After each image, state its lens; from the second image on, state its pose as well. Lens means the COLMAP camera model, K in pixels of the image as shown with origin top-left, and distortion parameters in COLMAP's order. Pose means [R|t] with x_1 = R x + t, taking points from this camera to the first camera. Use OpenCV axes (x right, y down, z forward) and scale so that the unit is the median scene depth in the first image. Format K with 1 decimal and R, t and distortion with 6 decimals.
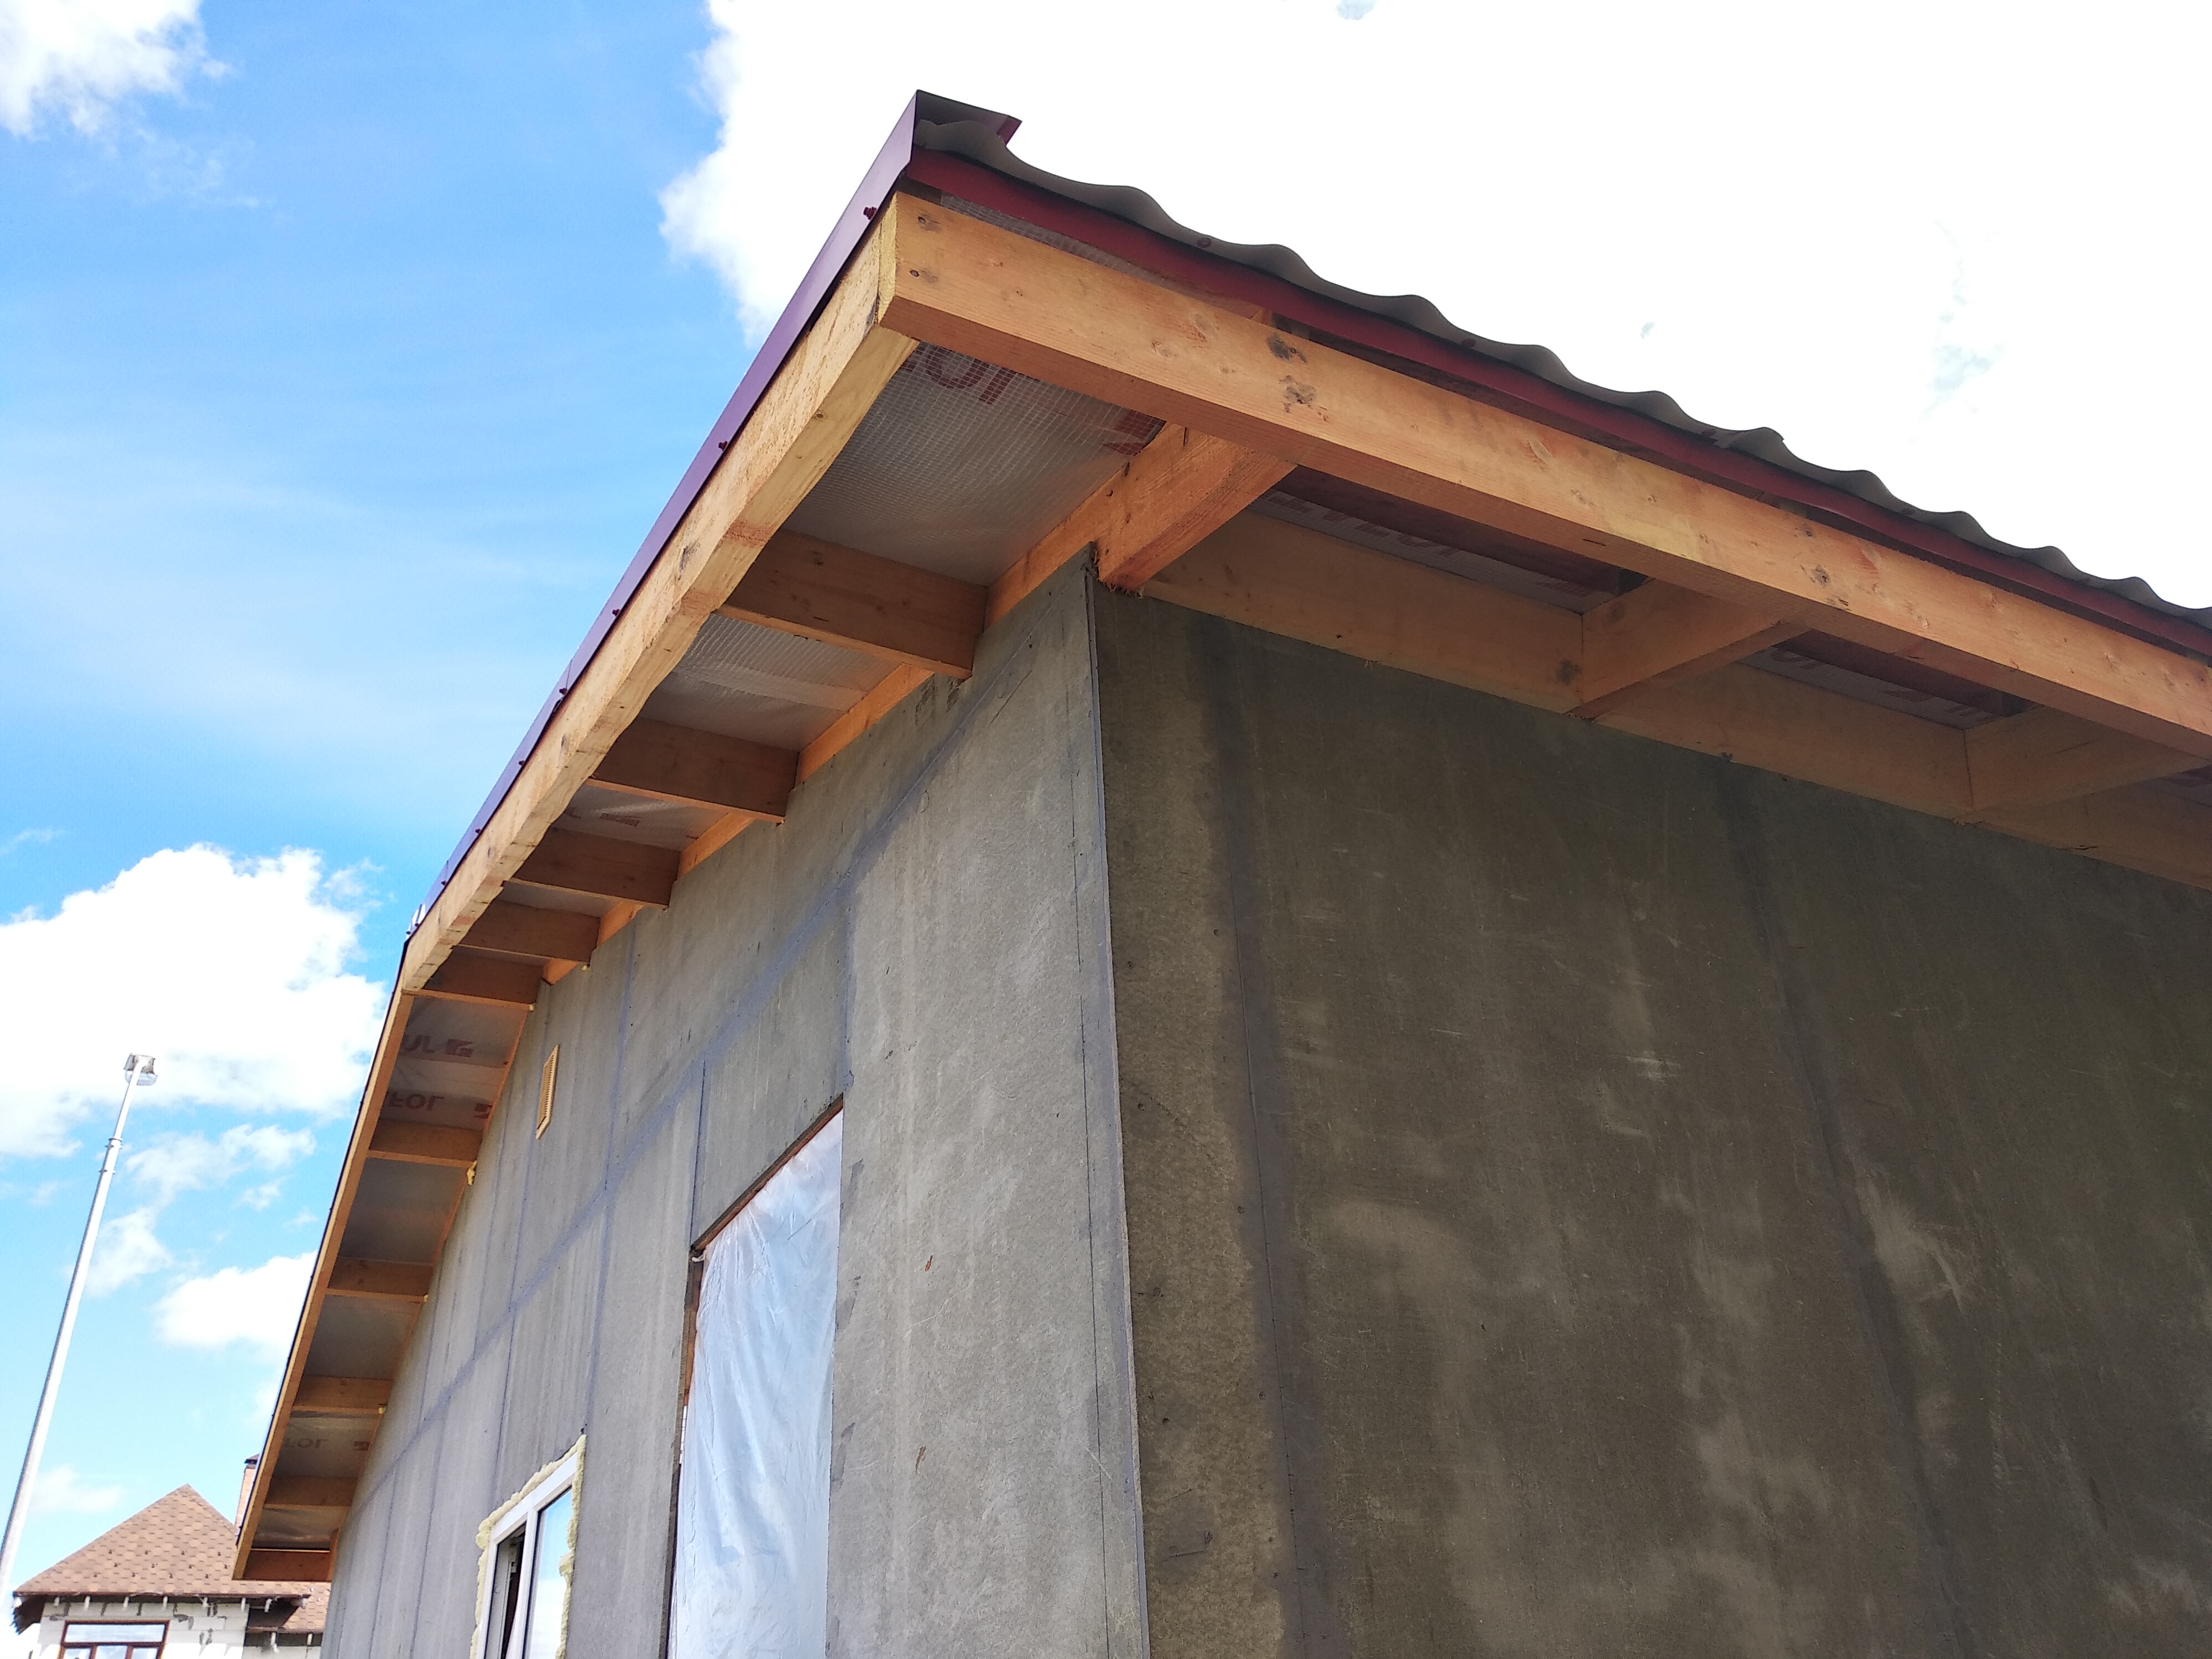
lens RADIAL K [[1712.8, 0, 1106.0], [0, 1712.8, 829.5], [0, 0, 1]] dist [0.096786, -0.173326]
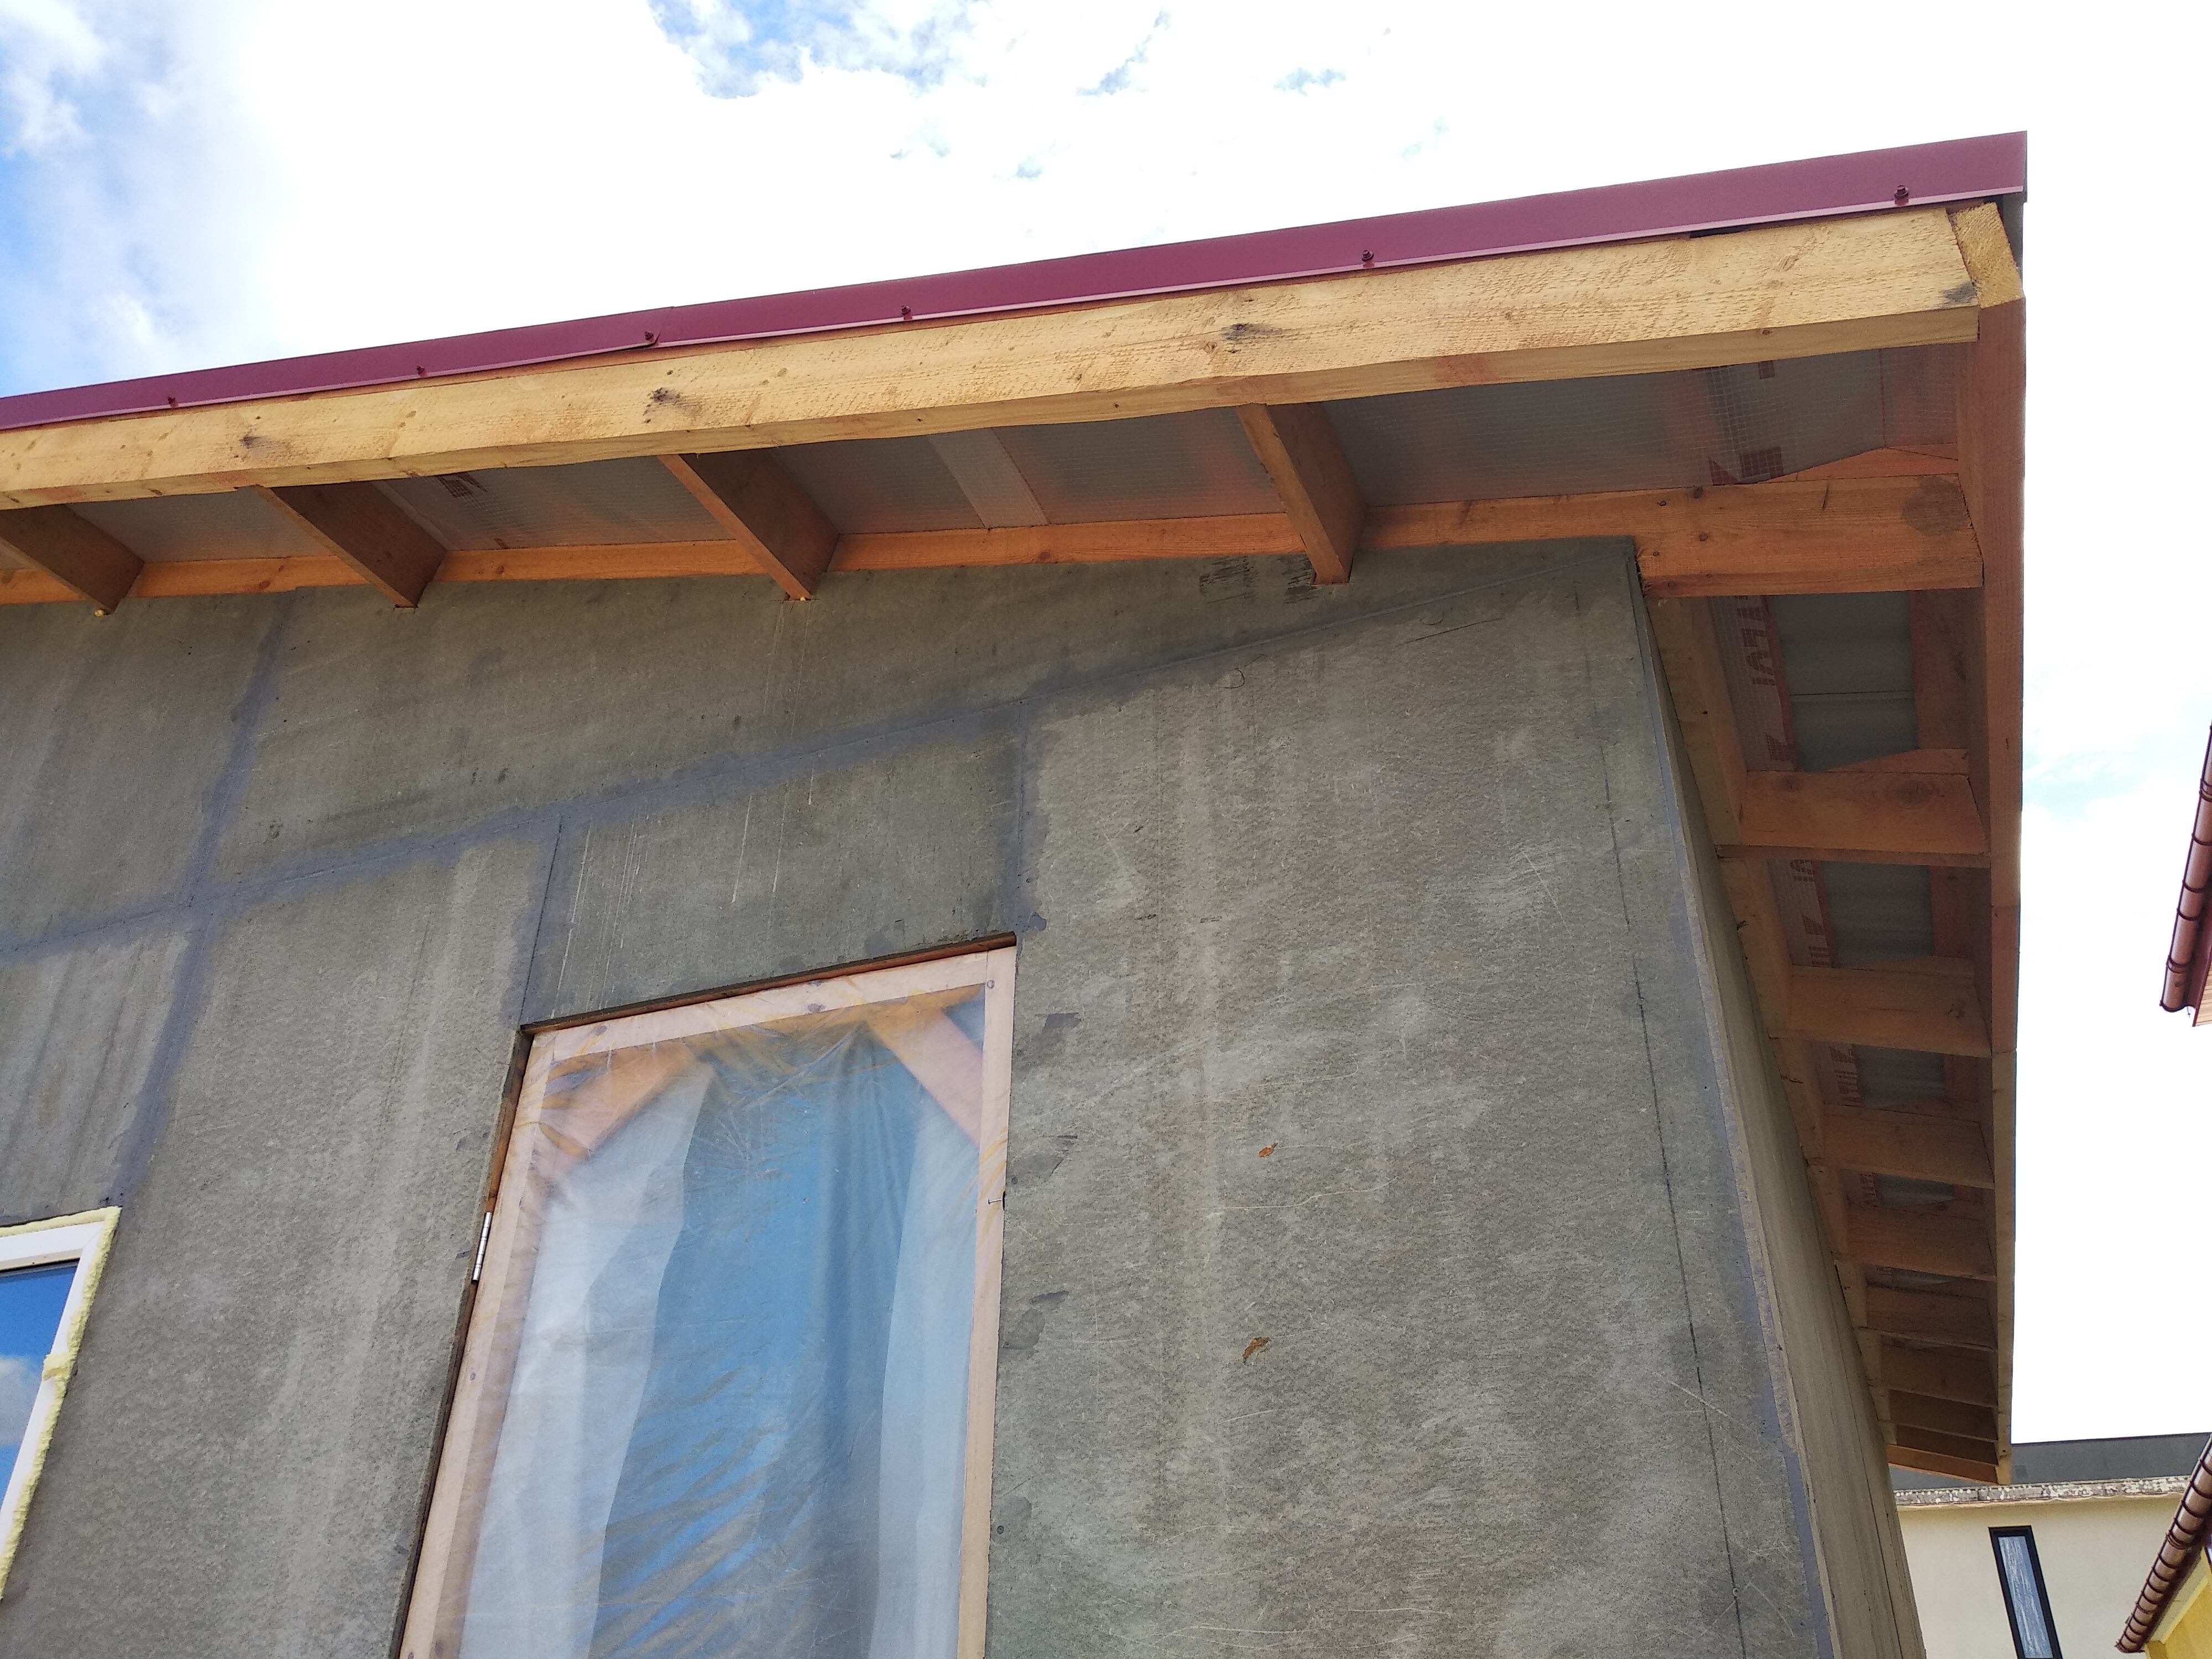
lens RADIAL K [[1693.0, 0, 1102.0], [0, 1693.0, 843.7], [0, 0, 1]] dist [0.093884, -0.145447]
pose [[0.772458, 0.365424, 0.519398, -0.737904], [-0.358256, 0.926045, -0.118716, 0.246395], [-0.524367, -0.094375, 0.846246, 0.285361]]
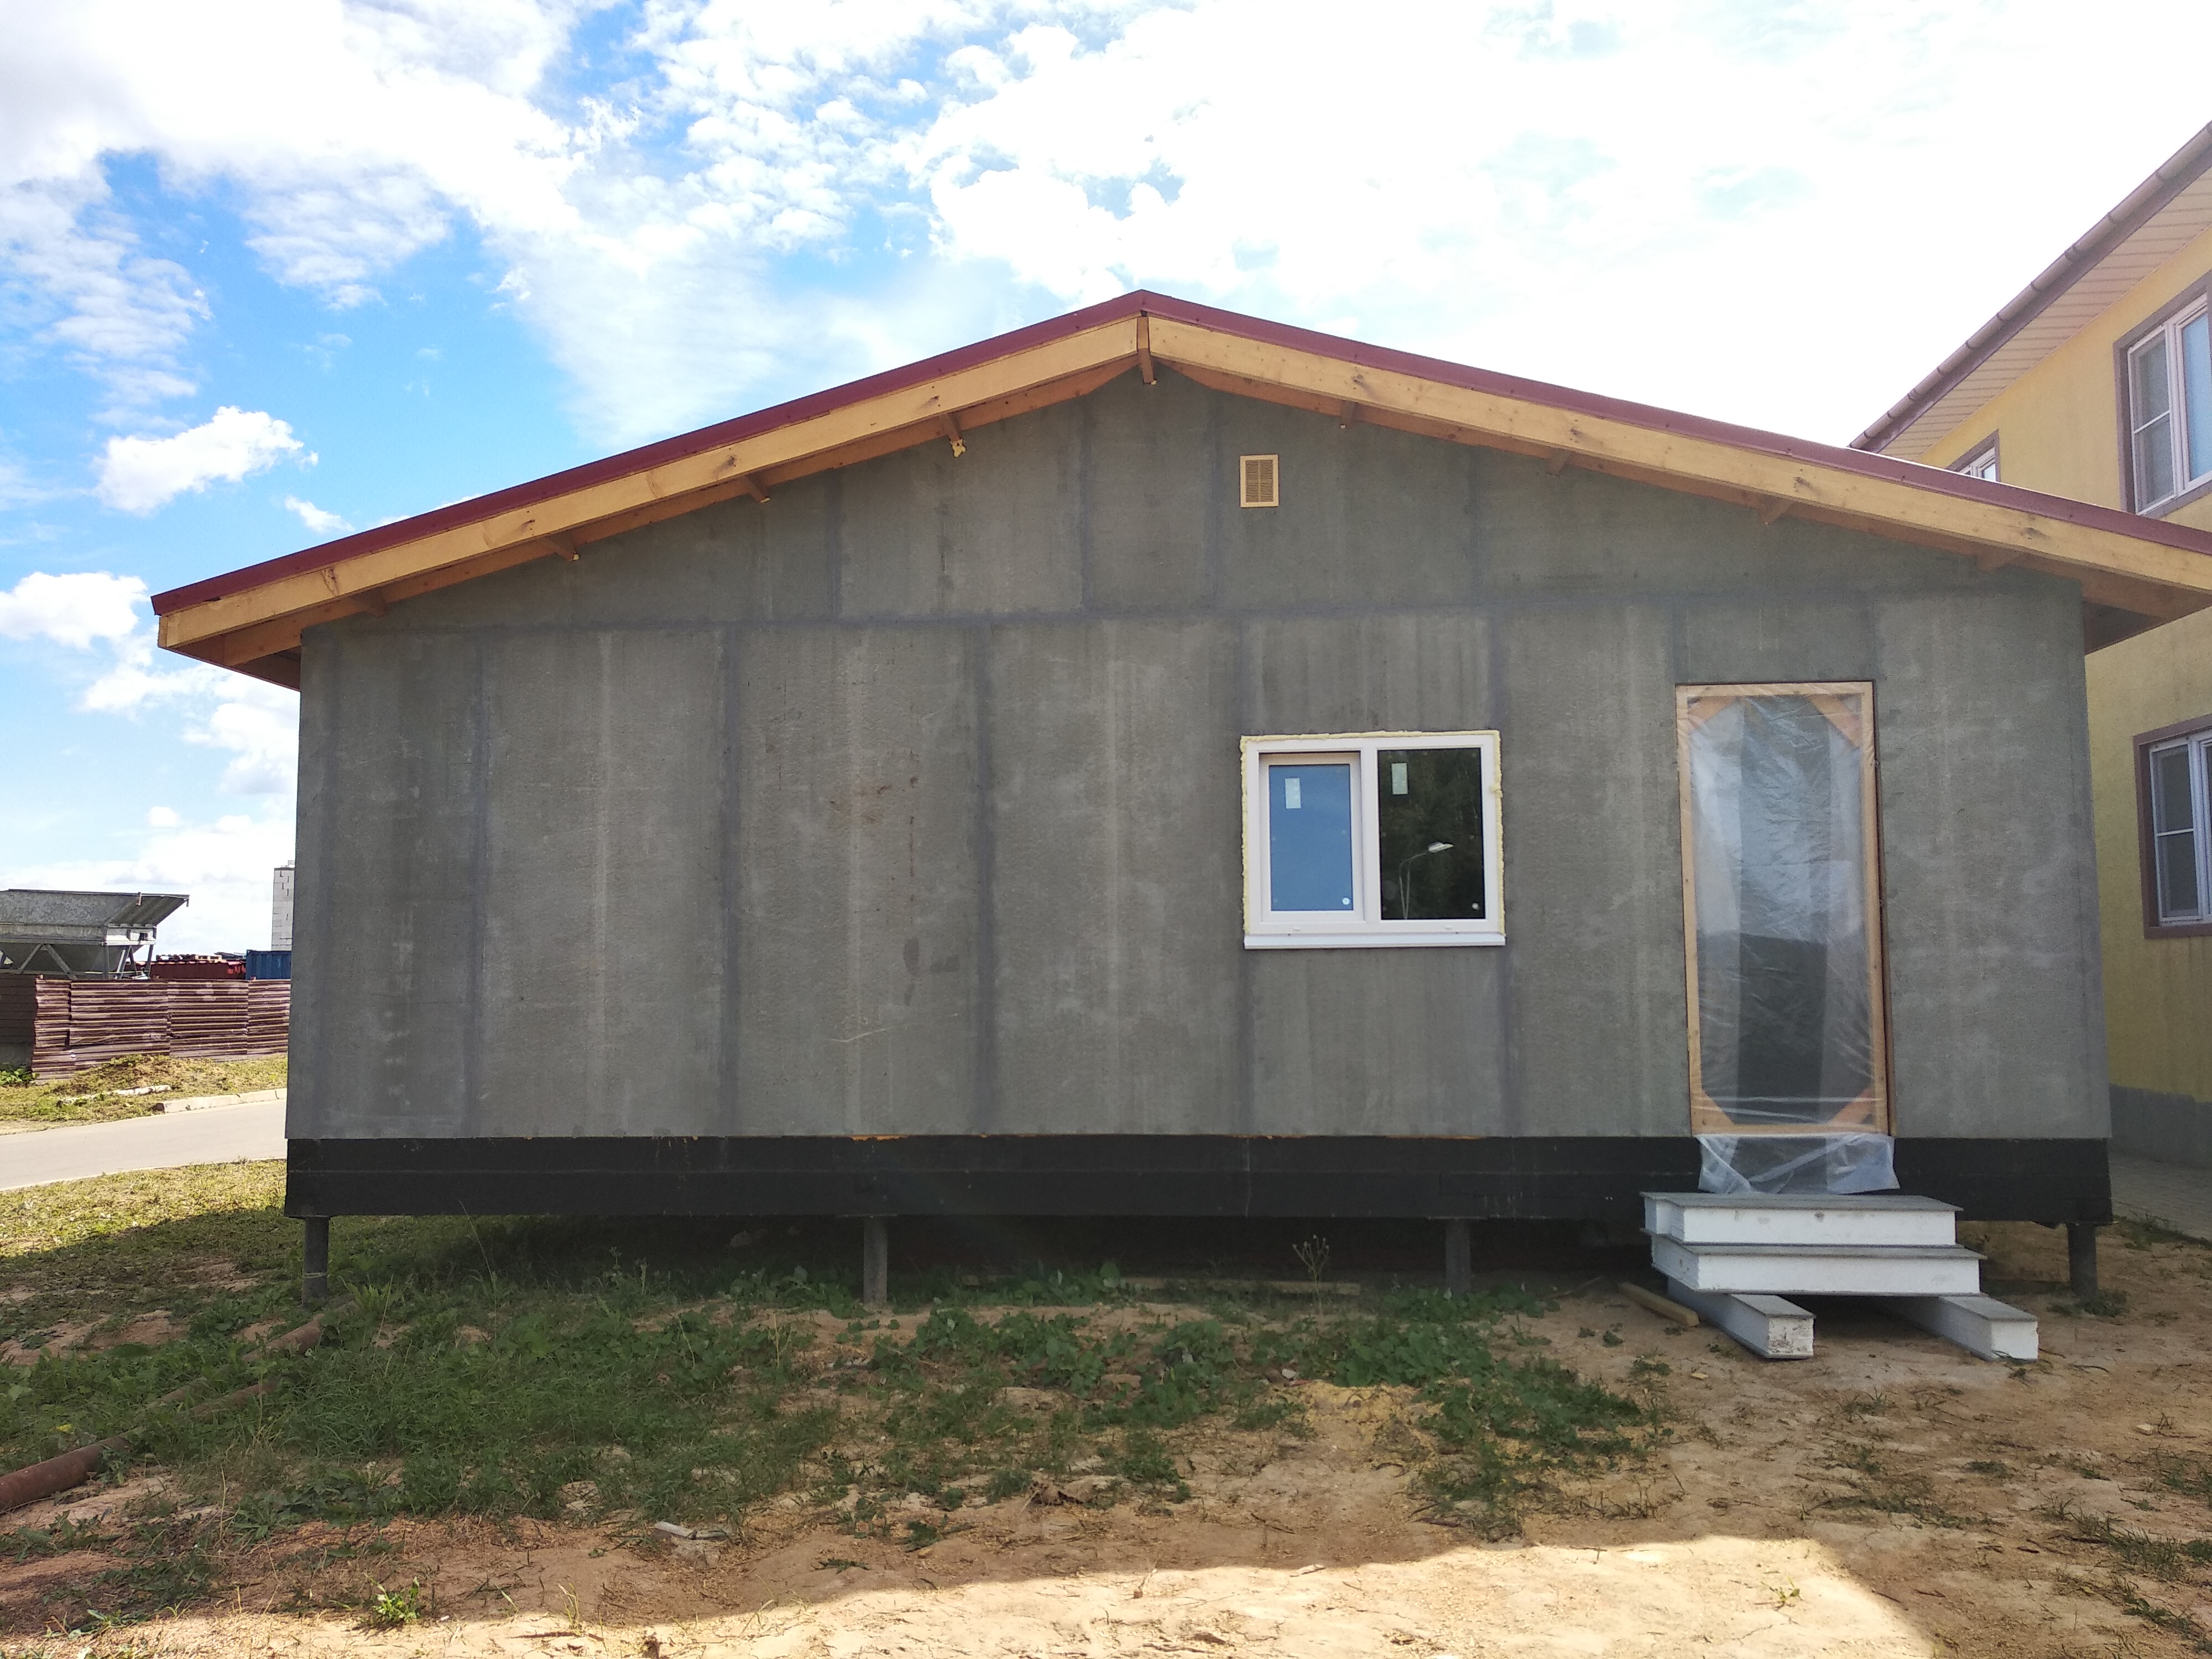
lens RADIAL K [[1670.8, 0, 996.9], [0, 1670.8, 845.8], [0, 0, 1]] dist [0.067196, -0.071510]
pose [[0.511168, 0.105314, 0.853004, -4.063298], [-0.439751, 0.884768, 0.154288, 0.752341], [-0.738462, -0.453976, 0.498577, 0.681094]]
